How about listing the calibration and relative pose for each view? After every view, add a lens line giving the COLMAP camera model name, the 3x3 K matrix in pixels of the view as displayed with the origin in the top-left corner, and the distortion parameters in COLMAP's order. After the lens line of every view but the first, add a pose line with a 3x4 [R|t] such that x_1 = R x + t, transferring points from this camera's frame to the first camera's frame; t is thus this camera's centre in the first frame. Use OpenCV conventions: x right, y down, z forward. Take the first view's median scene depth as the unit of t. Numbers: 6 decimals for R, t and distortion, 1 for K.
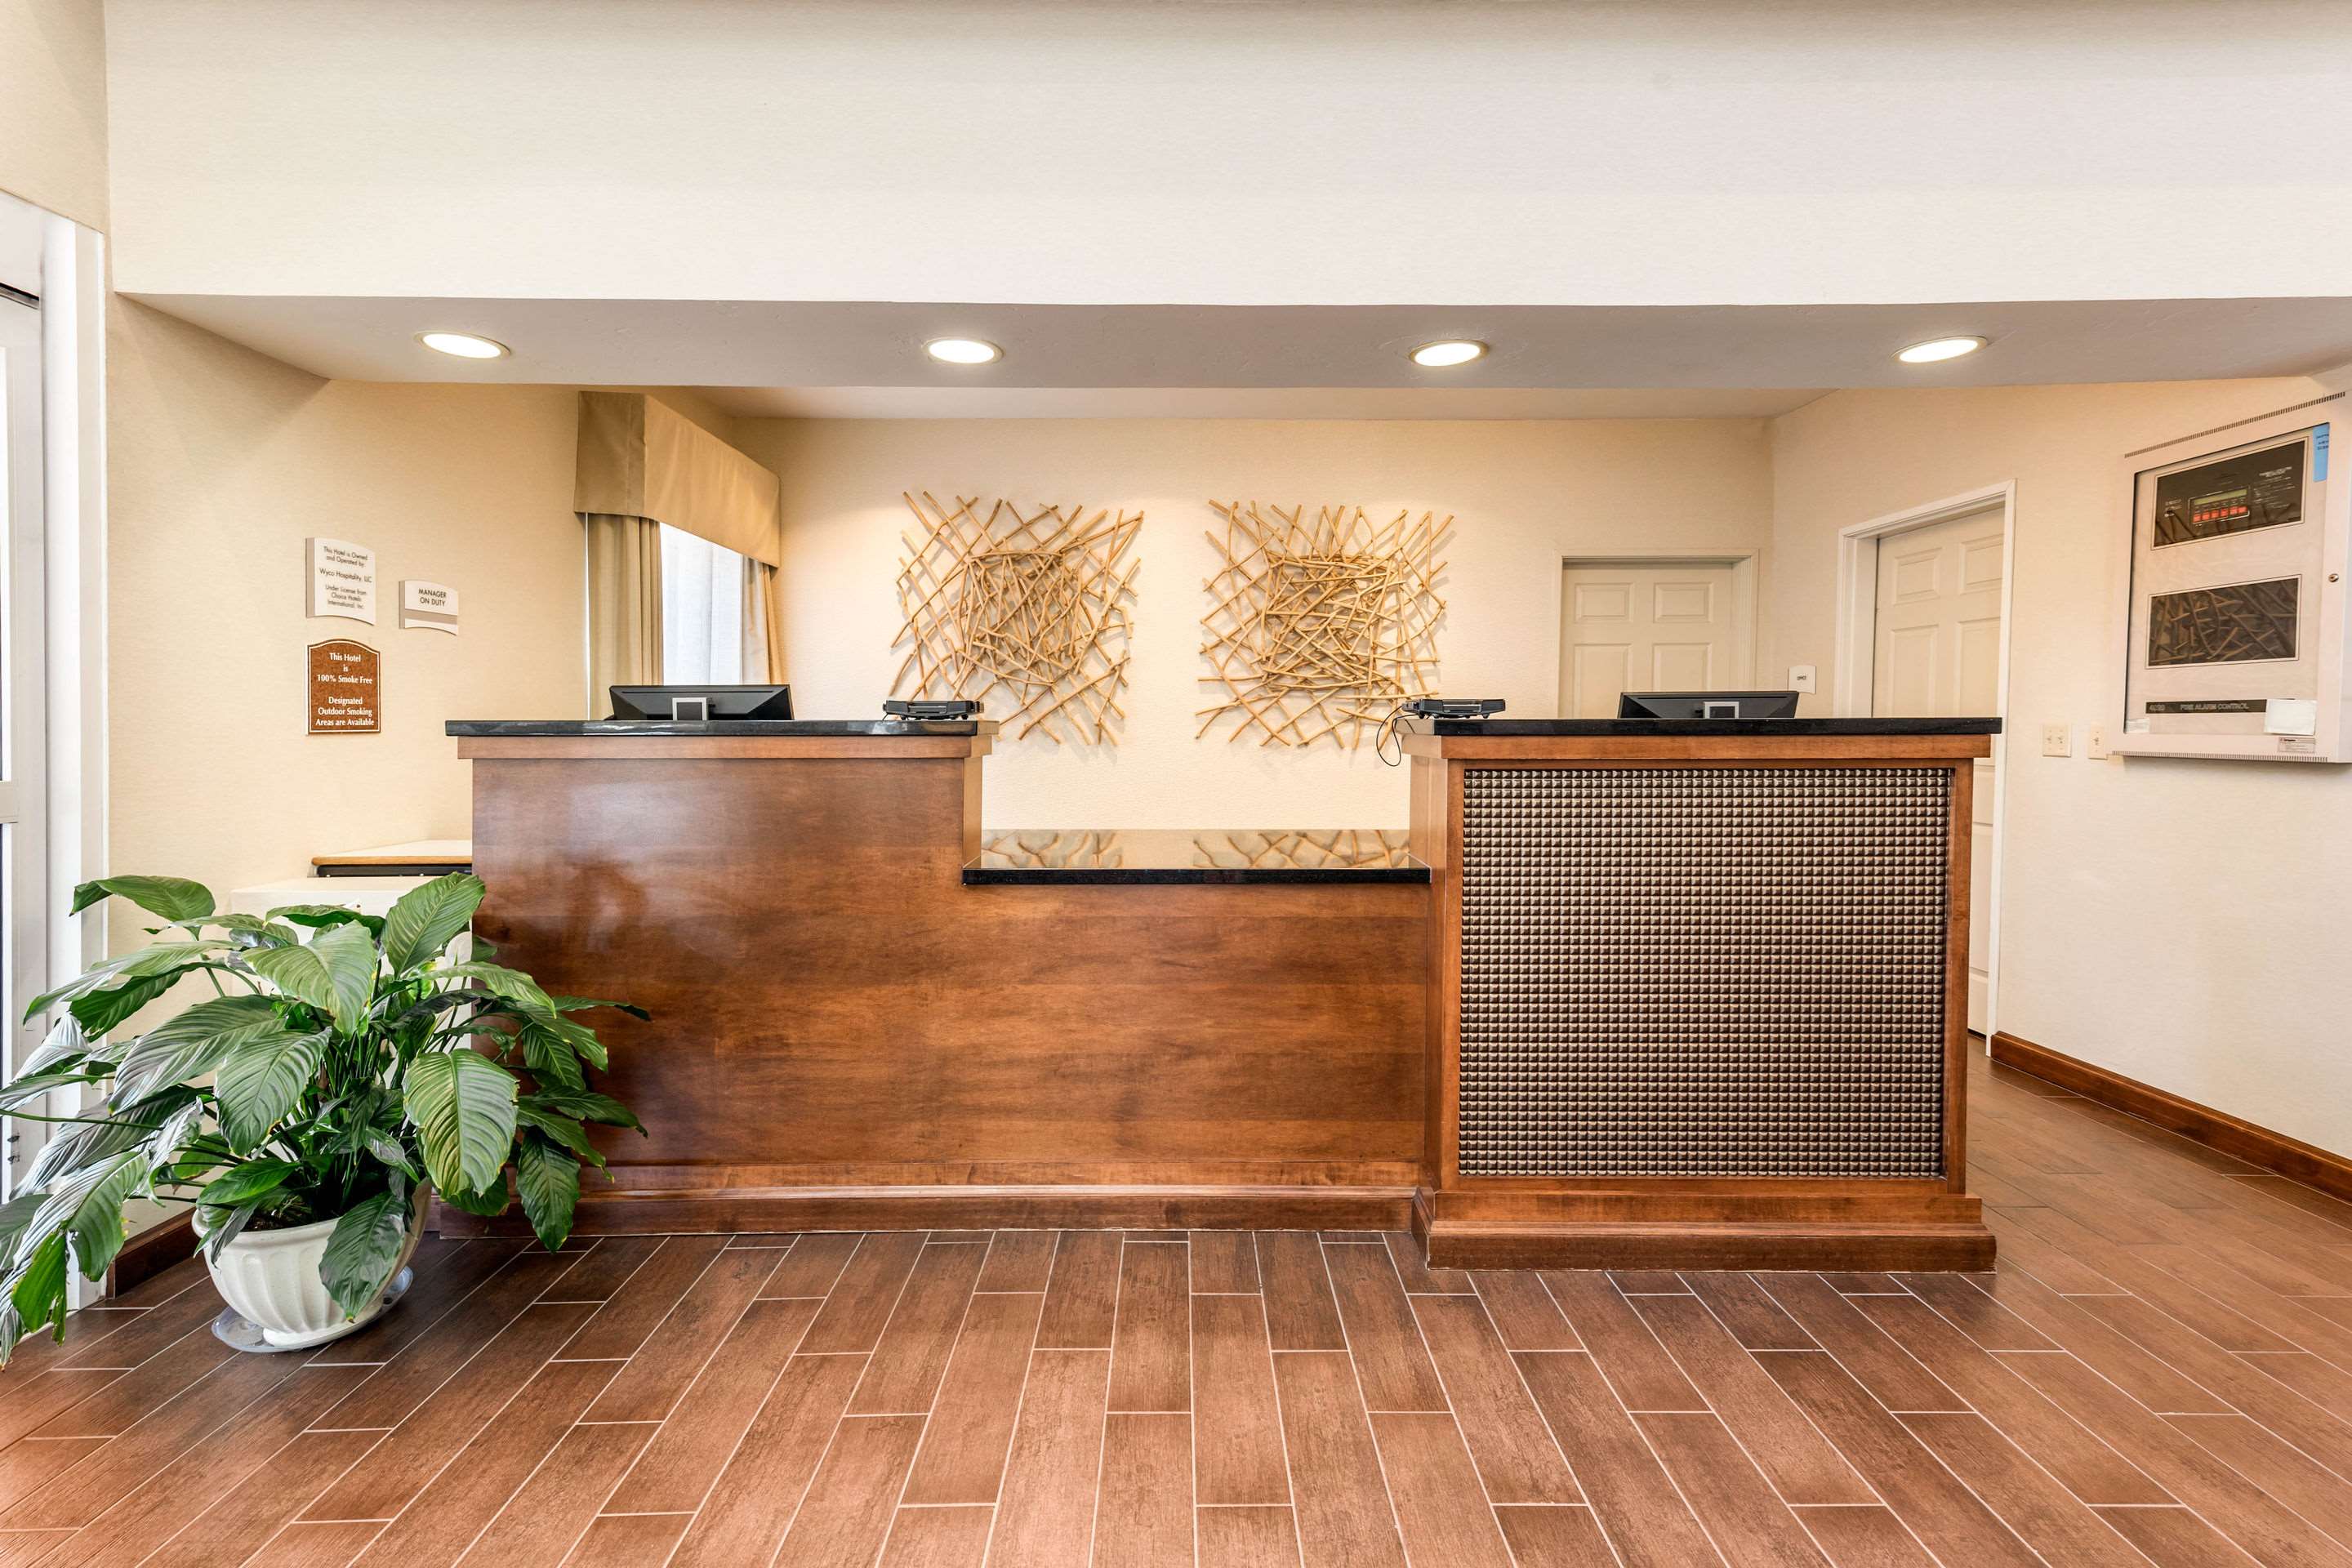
lens RADIAL K [[1090.6, 0, 1169.9], [0, 1090.6, 771.8], [0, 0, 1]] dist [0.029035, -0.000075]
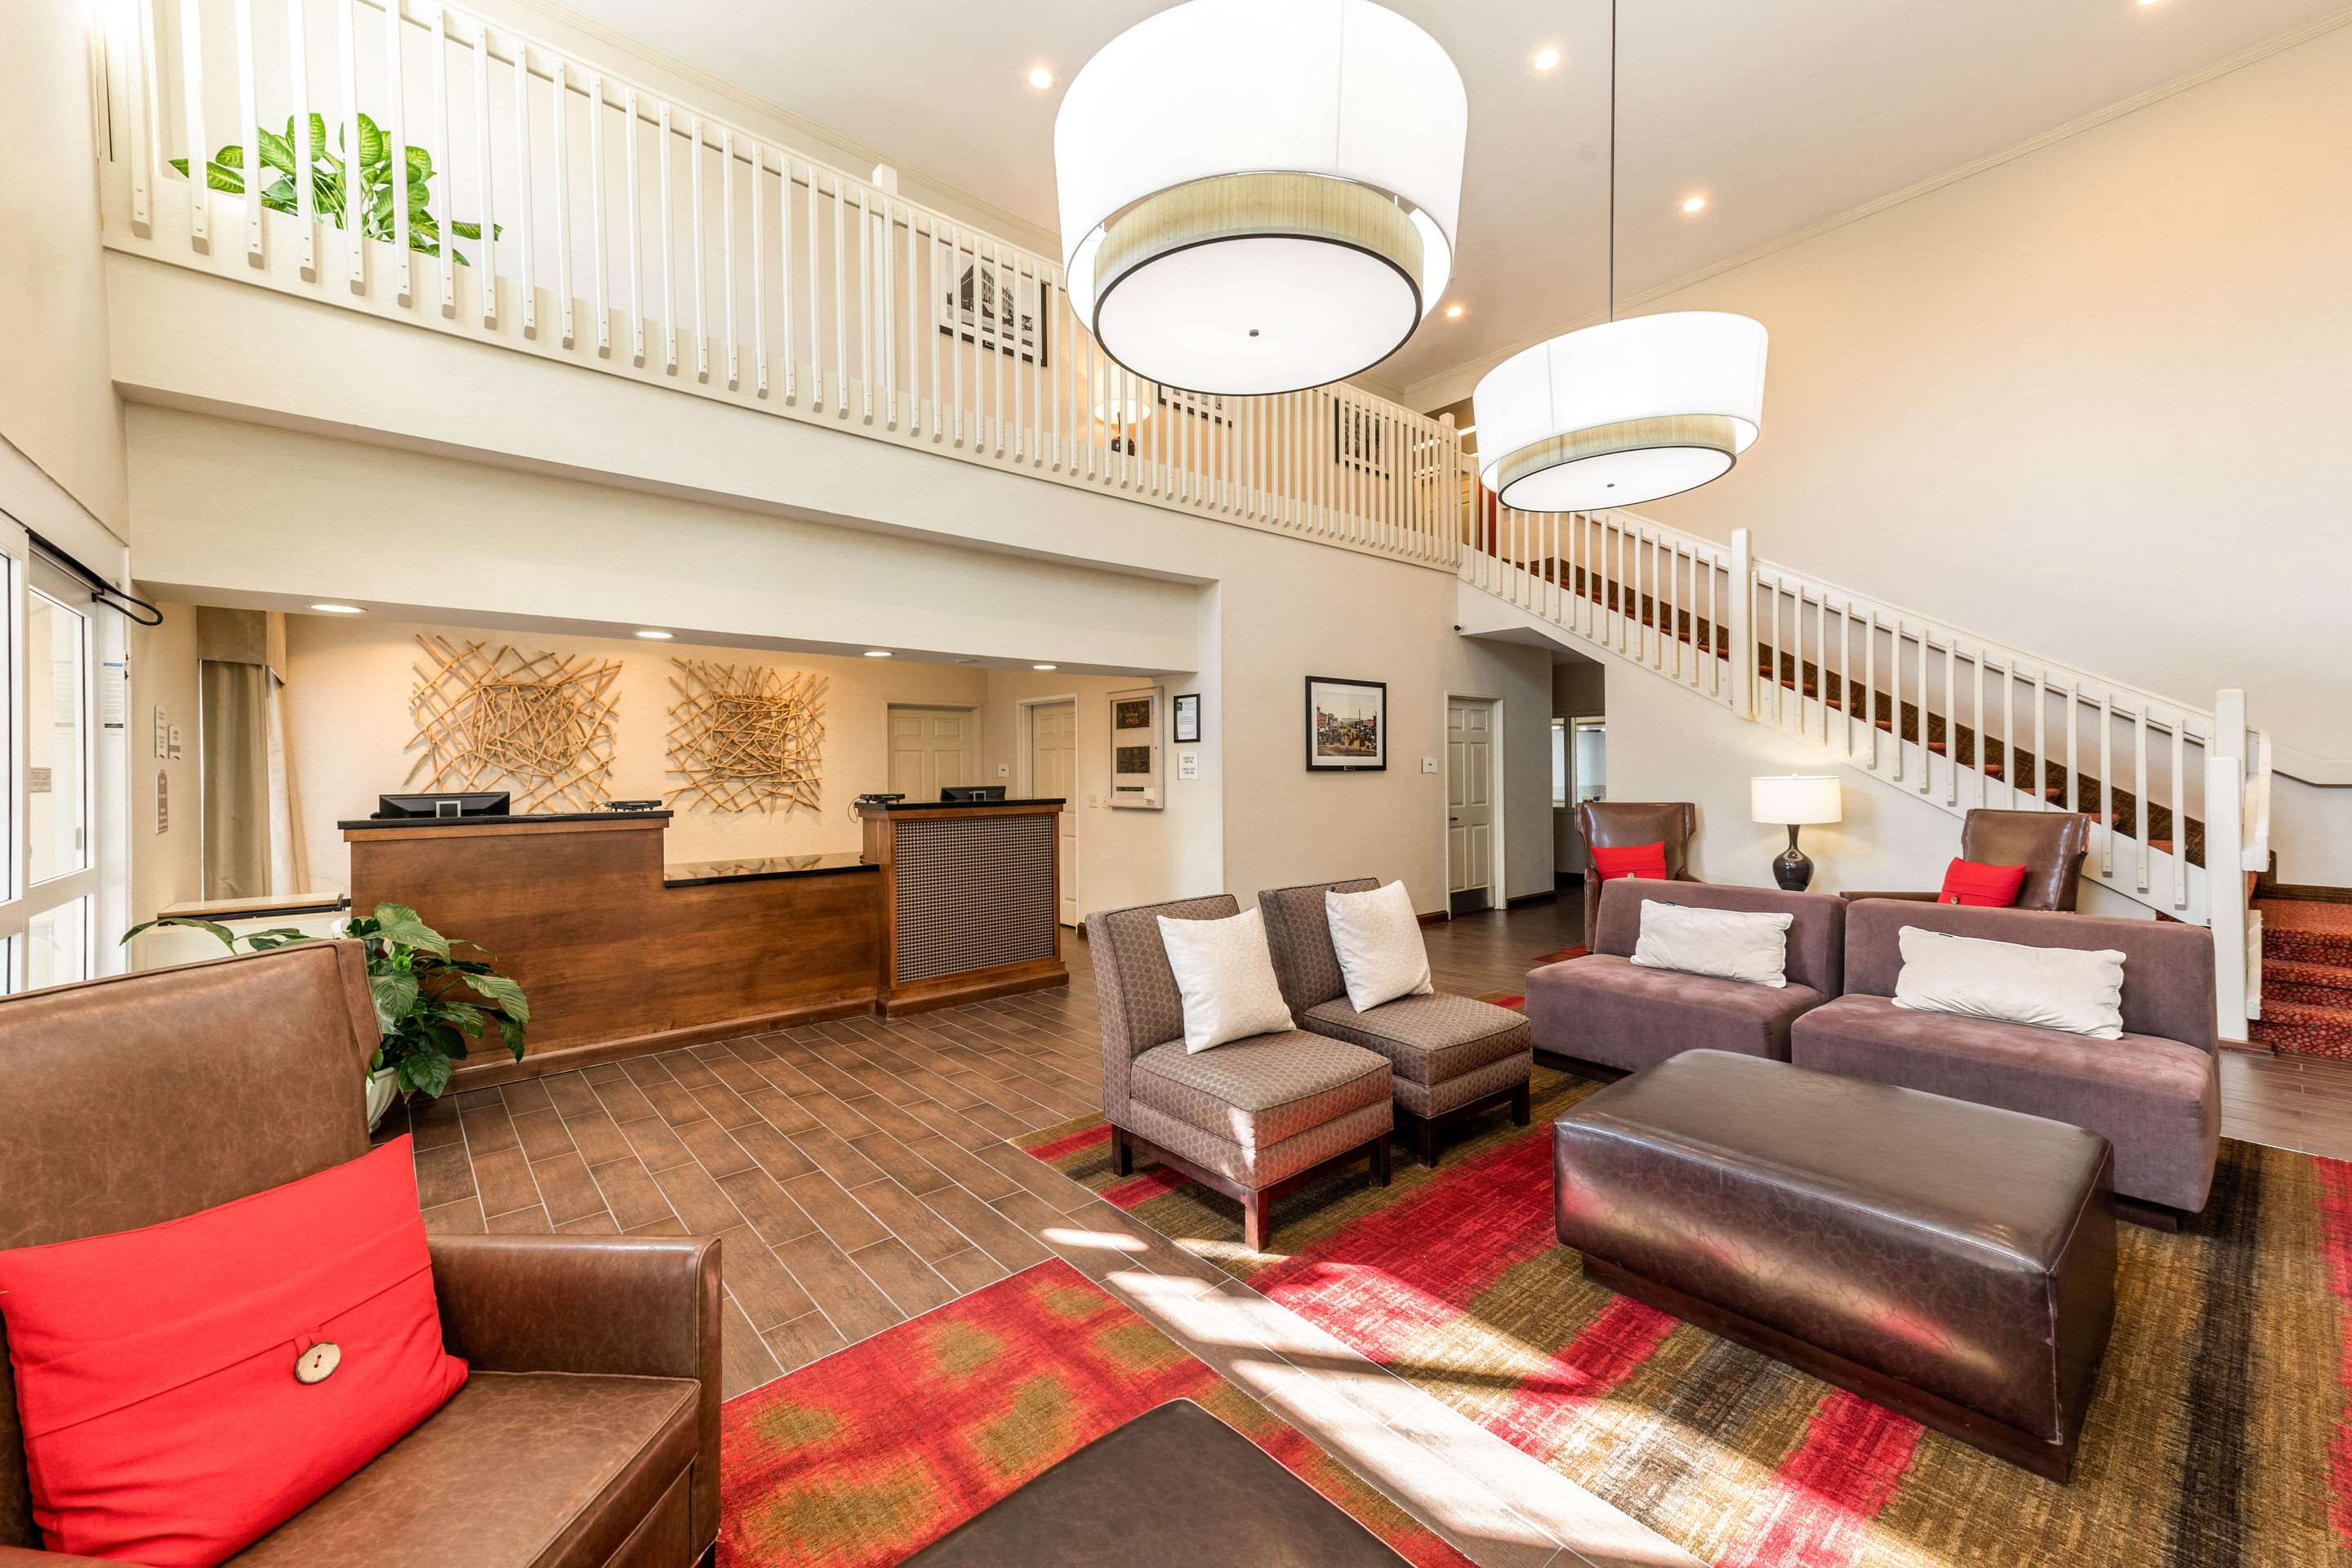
lens RADIAL K [[966.9, 0, 1167.2], [0, 966.9, 758.5], [0, 0, 1]] dist [0.024234, 0.000042]
pose [[0.767447, -0.000034, 0.641113, -0.545167], [0.039146, 0.998137, -0.046806, -0.017362], [-0.639917, 0.061018, 0.766018, -0.902753]]
